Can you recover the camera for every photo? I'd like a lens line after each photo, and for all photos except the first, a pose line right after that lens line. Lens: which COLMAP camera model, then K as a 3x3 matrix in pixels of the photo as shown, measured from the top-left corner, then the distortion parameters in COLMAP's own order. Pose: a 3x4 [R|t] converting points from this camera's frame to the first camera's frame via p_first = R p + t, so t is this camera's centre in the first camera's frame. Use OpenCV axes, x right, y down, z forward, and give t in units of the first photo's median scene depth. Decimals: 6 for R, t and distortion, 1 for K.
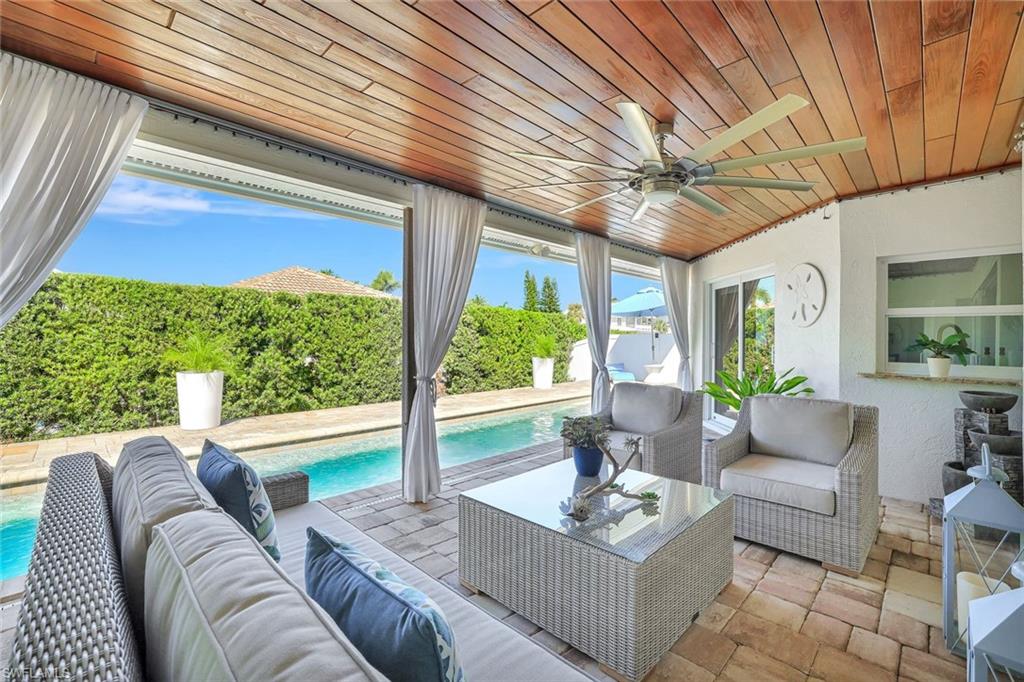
lens RADIAL K [[444.8, 0, 507.9], [0, 444.8, 335.8], [0, 0, 1]] dist [-0.023187, 0.007197]
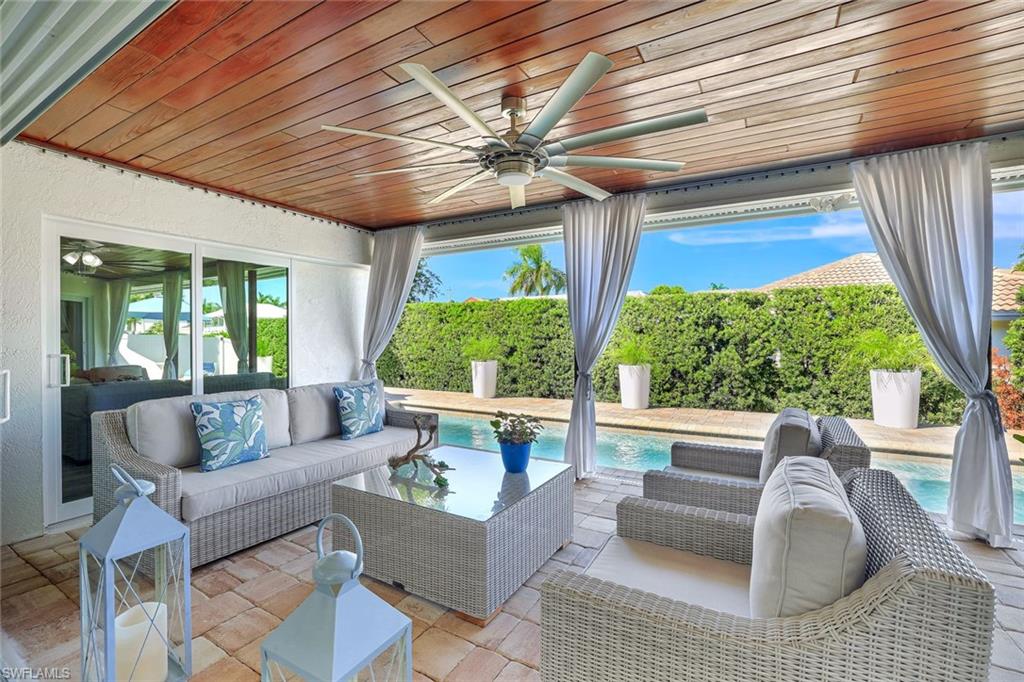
lens RADIAL K [[444.8, 0, 514.7], [0, 444.8, 334.9], [0, 0, 1]] dist [-0.023187, 0.007197]
pose [[0.259090, -0.005270, -0.965839, 0.358411], [0.013980, 0.999901, -0.001706, -0.007344], [0.965752, -0.013060, 0.259138, 0.254329]]
